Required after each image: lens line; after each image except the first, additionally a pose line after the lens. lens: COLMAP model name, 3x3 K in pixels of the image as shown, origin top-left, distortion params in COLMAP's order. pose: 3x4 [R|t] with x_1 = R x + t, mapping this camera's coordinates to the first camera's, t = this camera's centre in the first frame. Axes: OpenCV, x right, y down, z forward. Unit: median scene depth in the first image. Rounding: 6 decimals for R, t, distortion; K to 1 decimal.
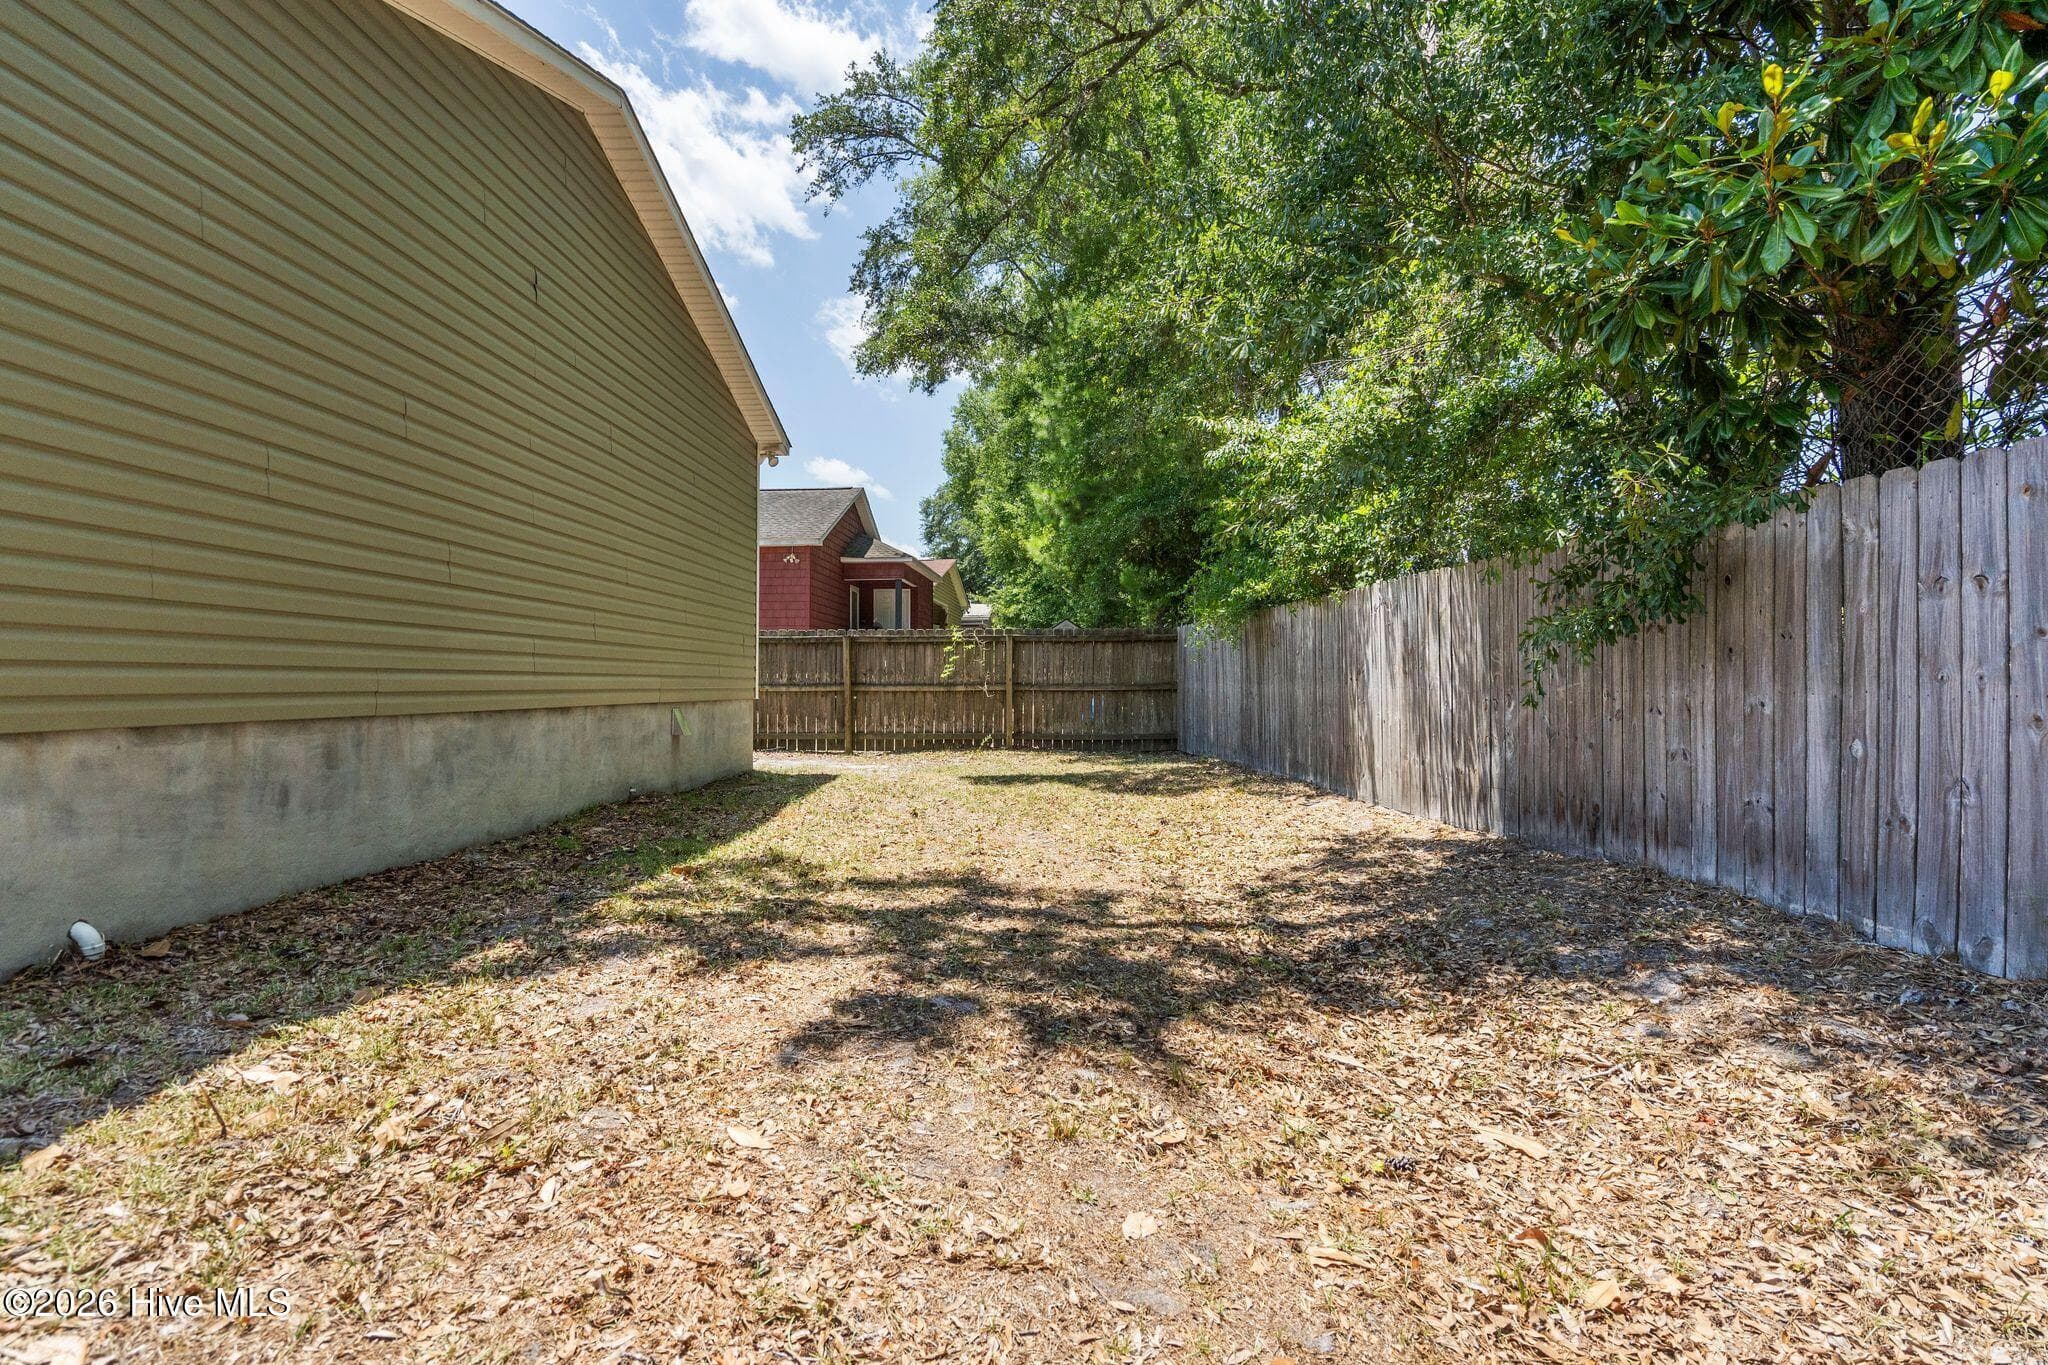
lens RADIAL K [[924.6, 0, 959.0], [0, 924.6, 672.5], [0, 0, 1]] dist [-0.002049, 0.000401]
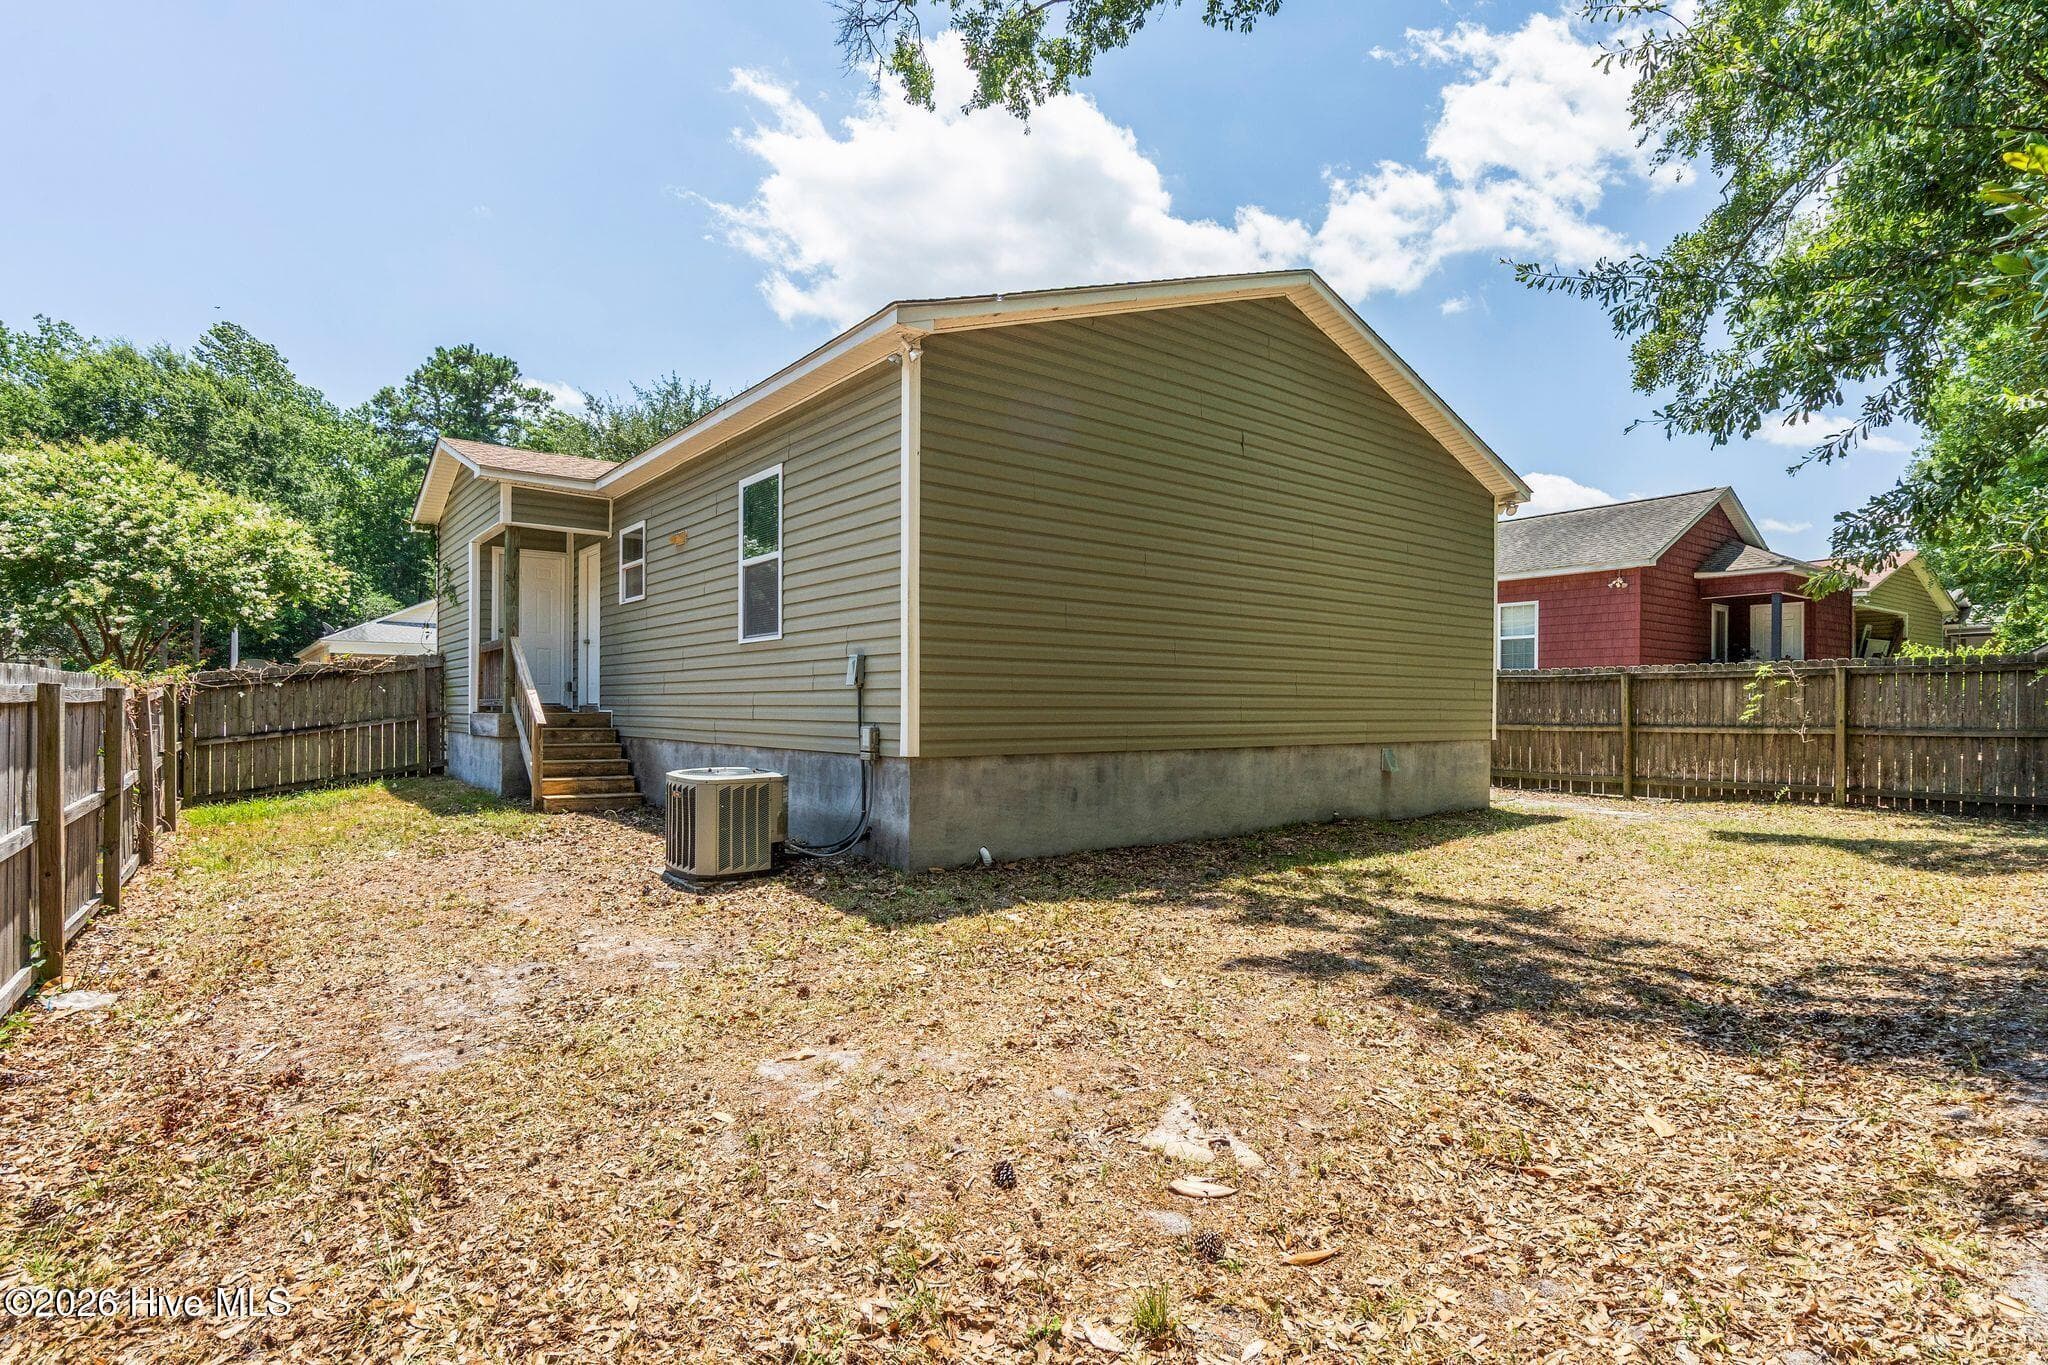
lens RADIAL K [[930.6, 0, 1024.0], [0, 930.6, 682.5], [0, 0, 1]] dist [-0.001474, 0.000231]
pose [[0.672094, -0.022873, -0.740112, 0.440483], [0.008421, 0.999694, -0.023248, -0.035140], [0.740418, 0.009393, 0.672081, -0.230777]]
